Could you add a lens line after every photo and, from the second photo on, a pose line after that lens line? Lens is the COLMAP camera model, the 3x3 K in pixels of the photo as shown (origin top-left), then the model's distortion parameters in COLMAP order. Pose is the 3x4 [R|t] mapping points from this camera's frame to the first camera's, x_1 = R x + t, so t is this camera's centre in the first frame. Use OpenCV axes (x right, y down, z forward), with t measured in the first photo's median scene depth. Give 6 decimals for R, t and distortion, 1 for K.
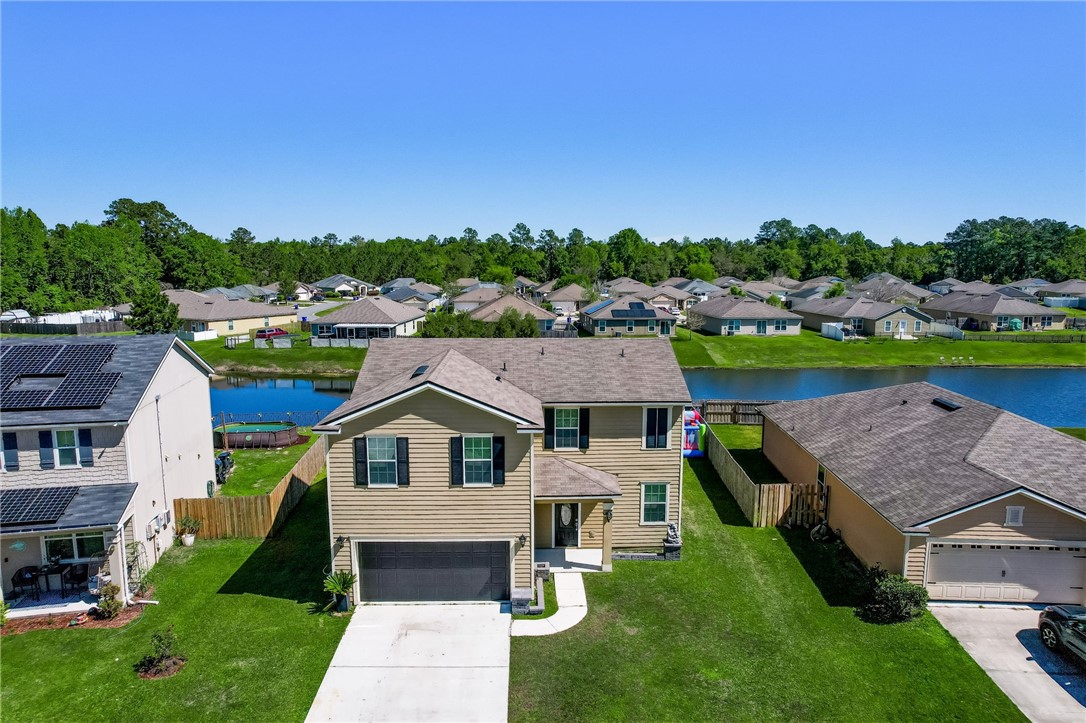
lens RADIAL K [[708.3, 0, 549.9], [0, 708.3, 363.9], [0, 0, 1]] dist [-0.038673, 0.007359]
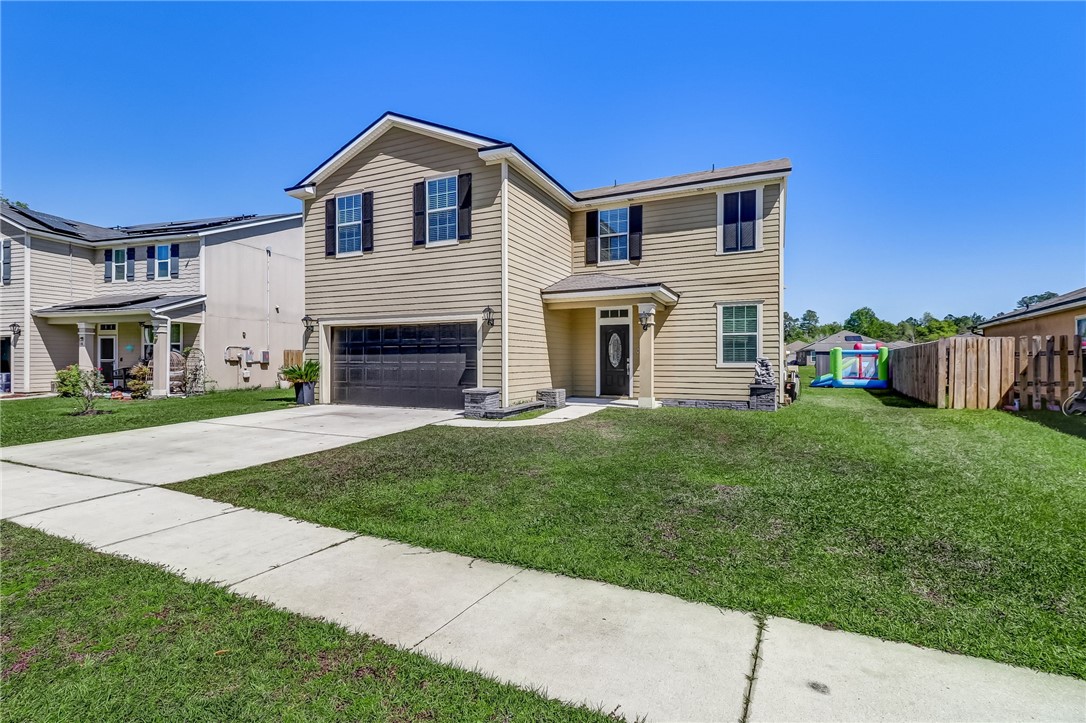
lens RADIAL K [[513.4, 0, 535.6], [0, 513.4, 355.9], [0, 0, 1]] dist [0.002789, -0.004935]
pose [[0.887313, -0.007070, -0.461113, 0.205472], [-0.068316, 0.986835, -0.146590, 0.309026], [0.456079, 0.161573, 0.875149, 0.490187]]
